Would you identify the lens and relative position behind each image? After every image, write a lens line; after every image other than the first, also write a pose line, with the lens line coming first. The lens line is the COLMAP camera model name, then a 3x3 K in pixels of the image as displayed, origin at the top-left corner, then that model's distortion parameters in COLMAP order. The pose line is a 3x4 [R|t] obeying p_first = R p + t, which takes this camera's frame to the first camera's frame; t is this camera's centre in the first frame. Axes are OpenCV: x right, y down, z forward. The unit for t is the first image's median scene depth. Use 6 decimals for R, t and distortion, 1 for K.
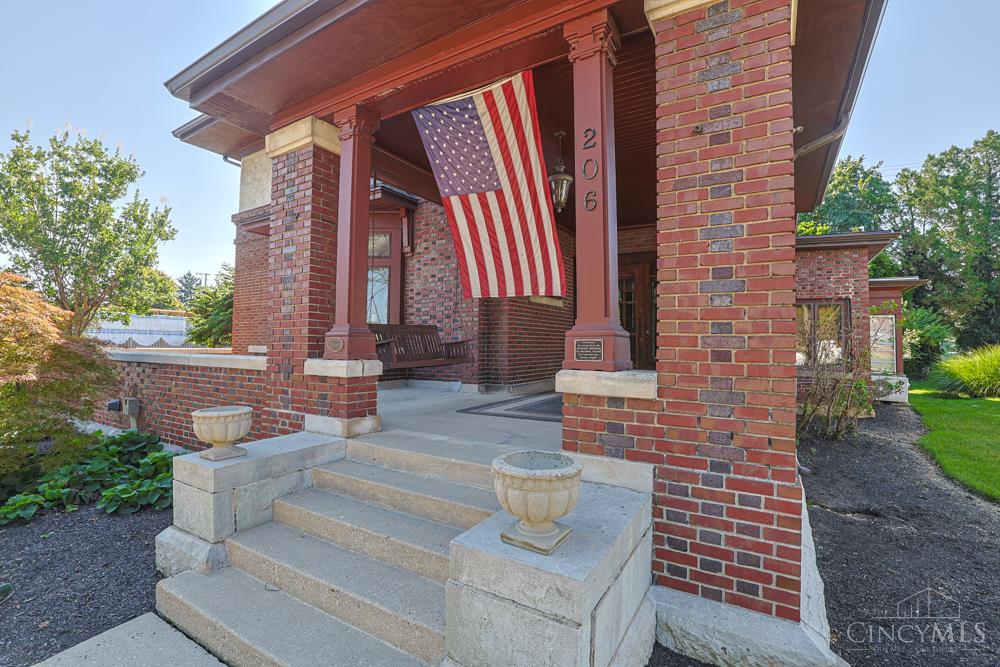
lens RADIAL K [[437.5, 0, 500.0], [0, 437.5, 333.5], [0, 0, 1]] dist [-0.002756, -0.000312]
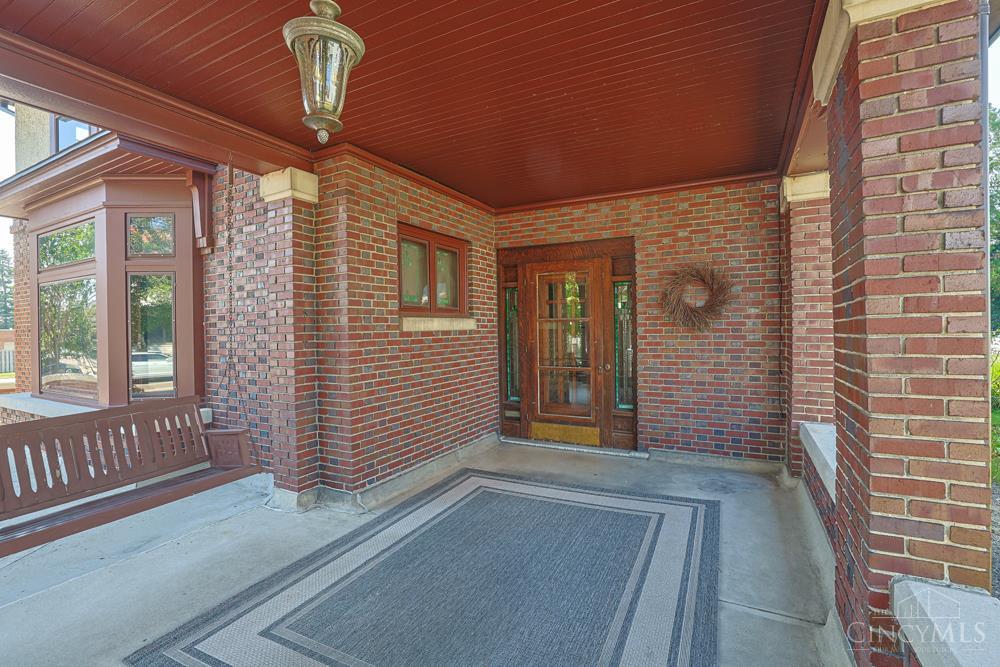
lens RADIAL K [[437.5, 0, 500.0], [0, 437.5, 333.5], [0, 0, 1]] dist [-0.002756, -0.000312]
pose [[0.998143, -0.025270, 0.055422, 0.156728], [0.023385, 0.999134, 0.034401, -0.083612], [-0.056243, -0.033041, 0.997870, 0.402453]]
